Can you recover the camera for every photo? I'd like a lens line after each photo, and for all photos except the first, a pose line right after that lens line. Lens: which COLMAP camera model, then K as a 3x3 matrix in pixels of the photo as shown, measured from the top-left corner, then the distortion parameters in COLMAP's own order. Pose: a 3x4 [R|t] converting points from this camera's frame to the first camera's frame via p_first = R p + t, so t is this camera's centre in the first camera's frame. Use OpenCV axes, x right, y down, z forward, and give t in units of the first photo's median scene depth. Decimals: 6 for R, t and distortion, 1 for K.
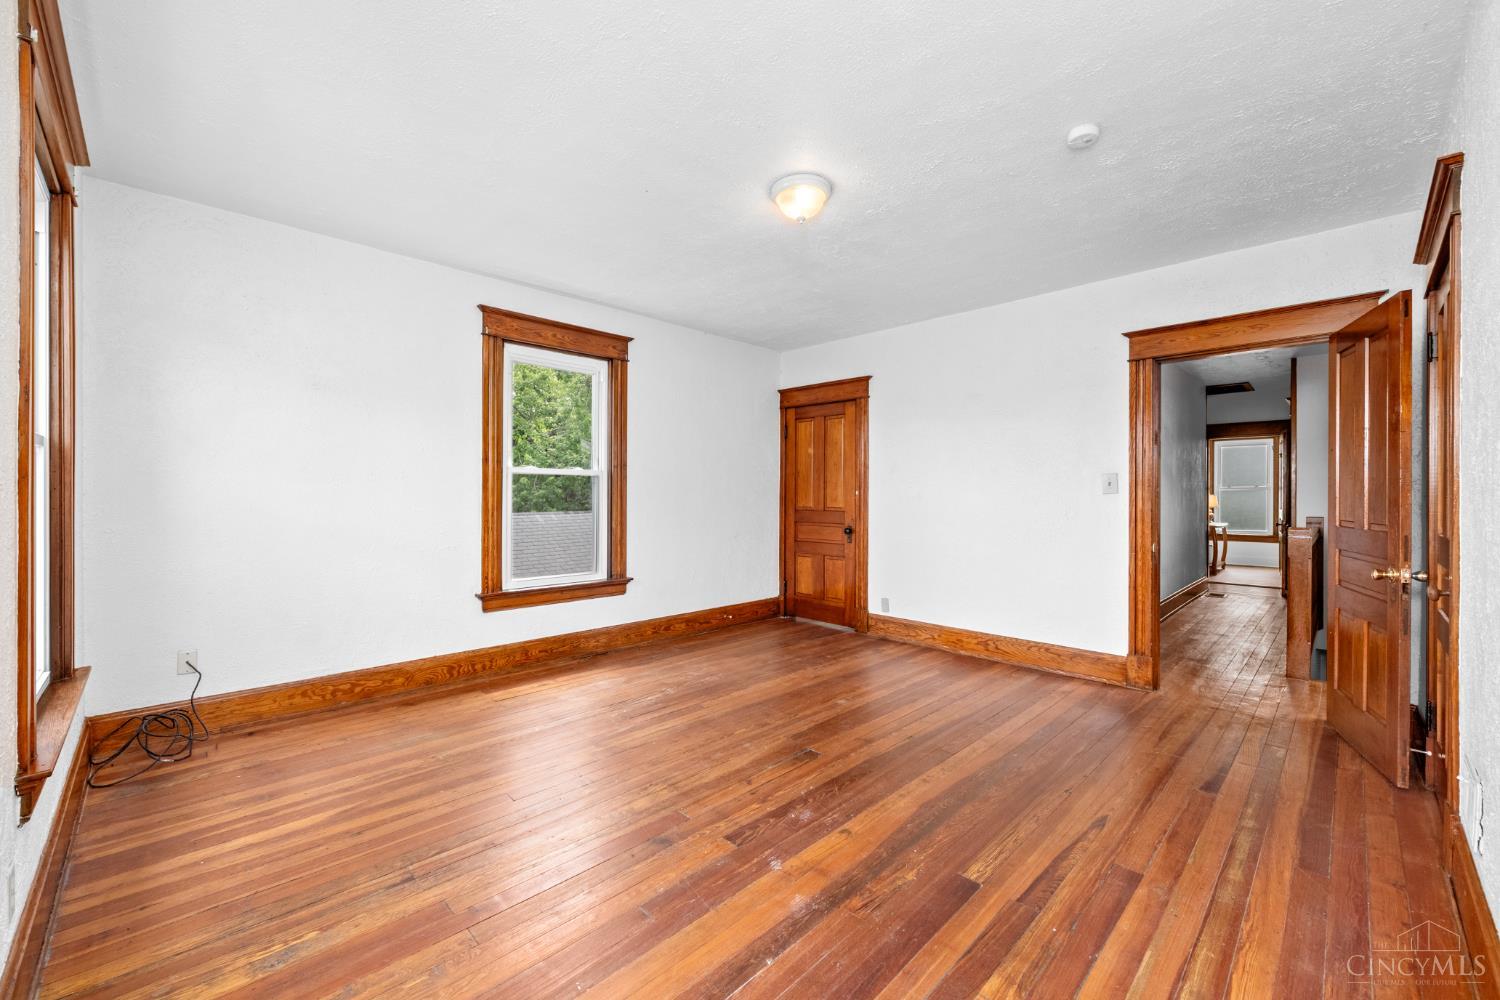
lens RADIAL K [[599.9, 0, 742.2], [0, 599.9, 499.6], [0, 0, 1]] dist [0.000117, -0.000974]
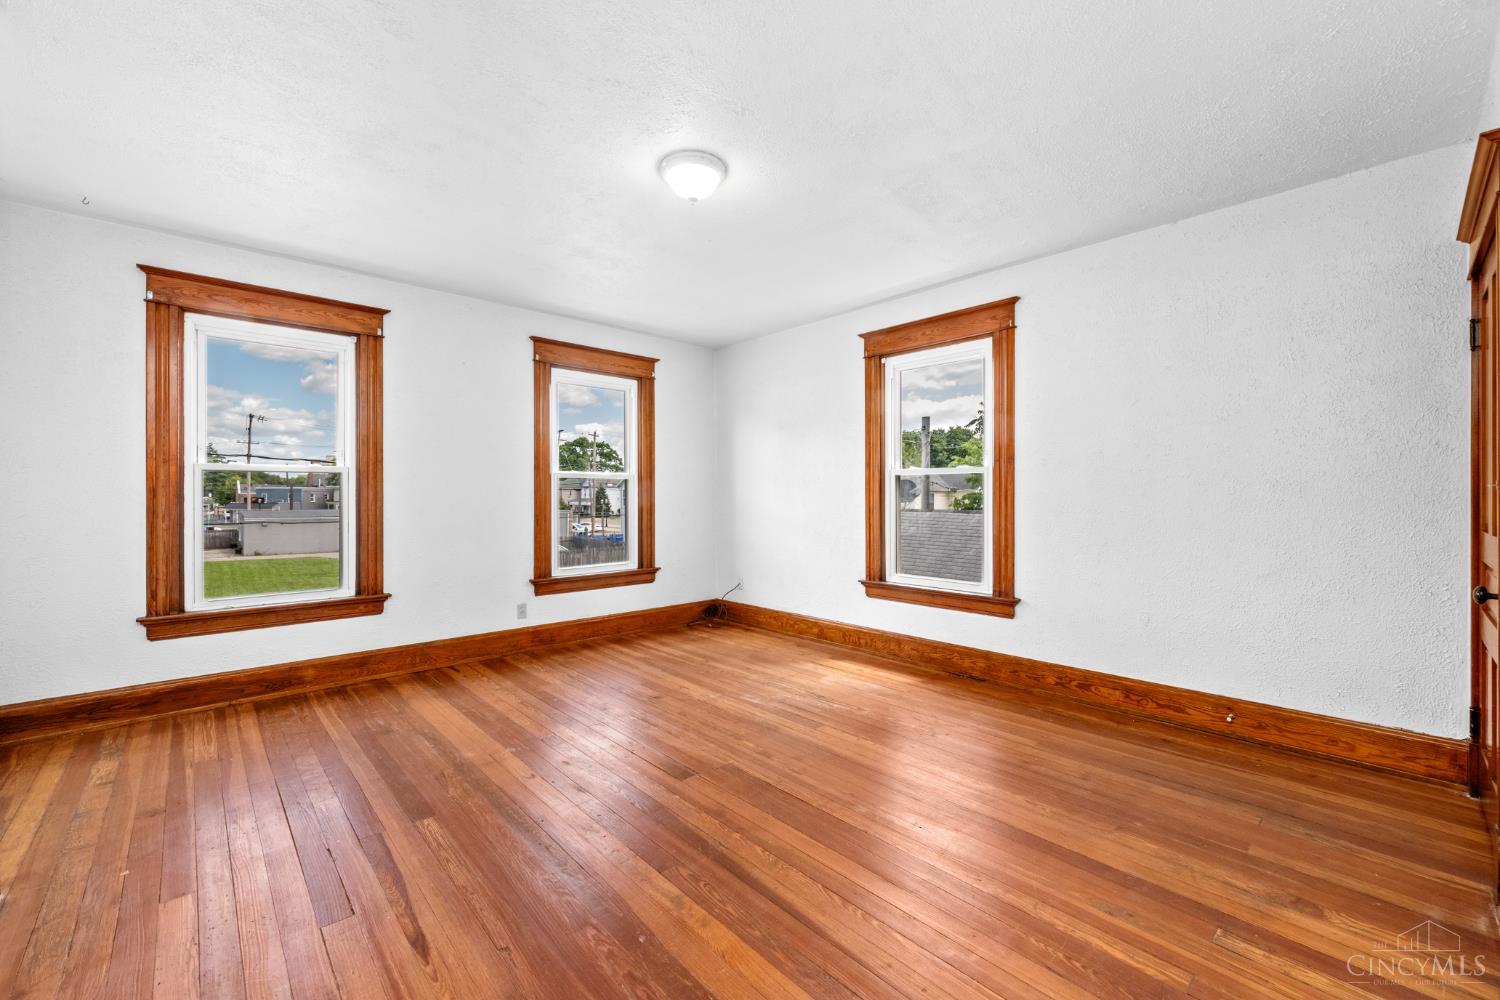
lens RADIAL K [[599.9, 0, 743.0], [0, 599.9, 496.6], [0, 0, 1]] dist [0.000117, -0.000974]
pose [[-0.028636, -0.003738, -0.999583, 0.765380], [-0.008003, 0.999962, -0.003510, 0.000346], [0.999558, 0.007899, -0.028665, 0.822195]]
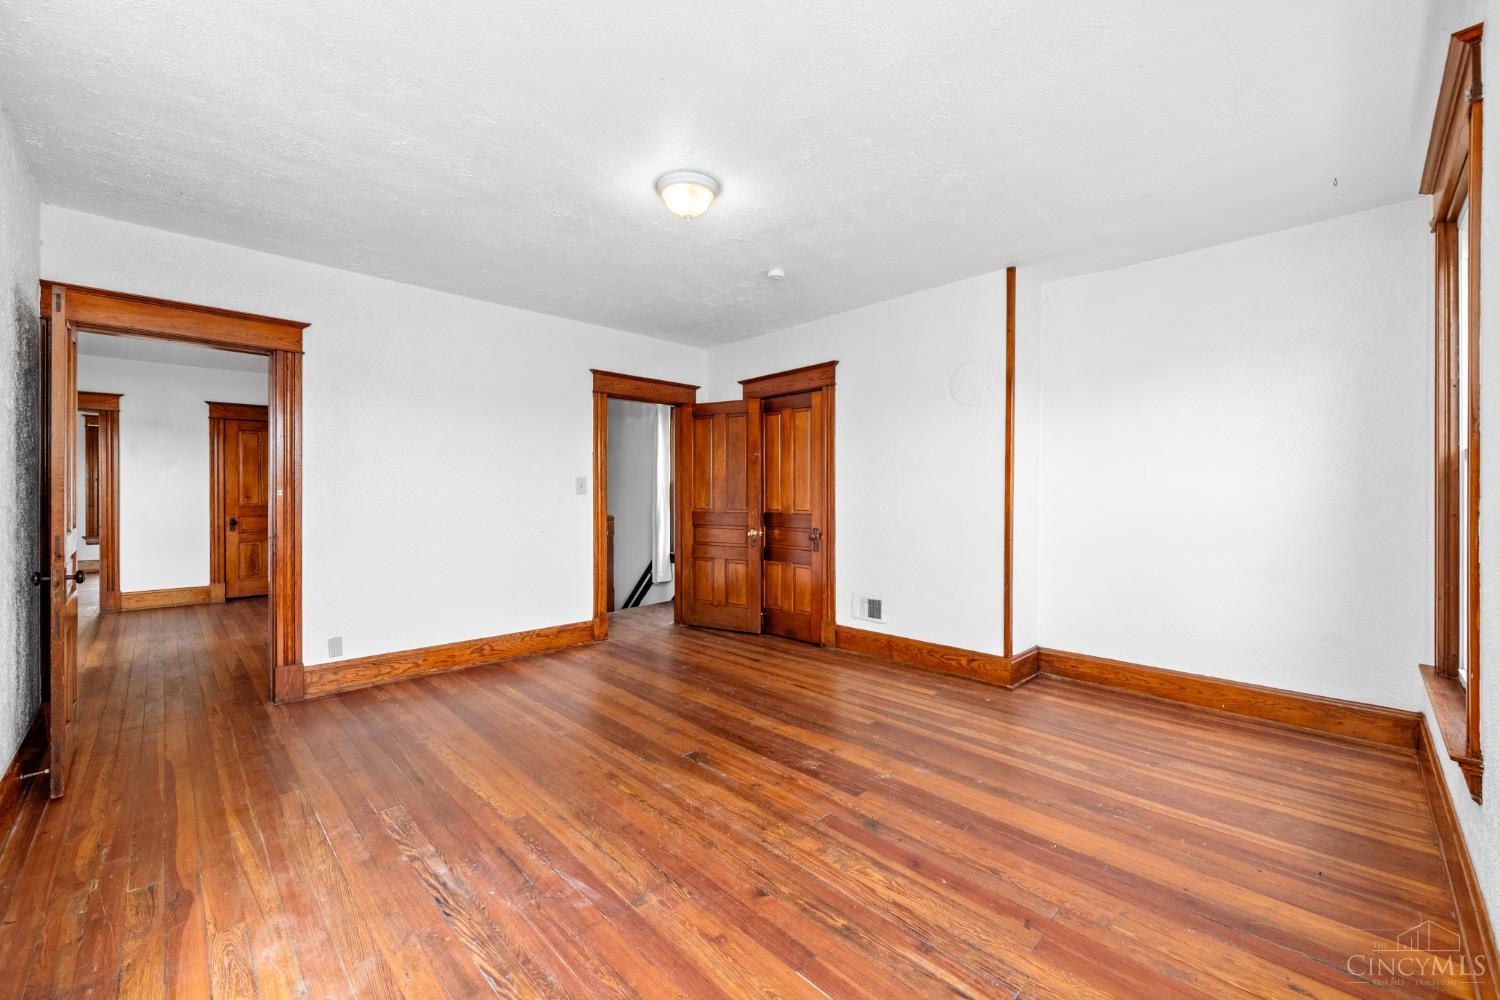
lens RADIAL K [[599.9, 0, 747.6], [0, 599.9, 495.6], [0, 0, 1]] dist [0.000117, -0.000974]
pose [[0.002800, -0.010160, 0.999944, -0.660508], [0.005952, 0.999931, 0.010143, -0.017838], [-0.999978, 0.005923, 0.002860, 0.670005]]
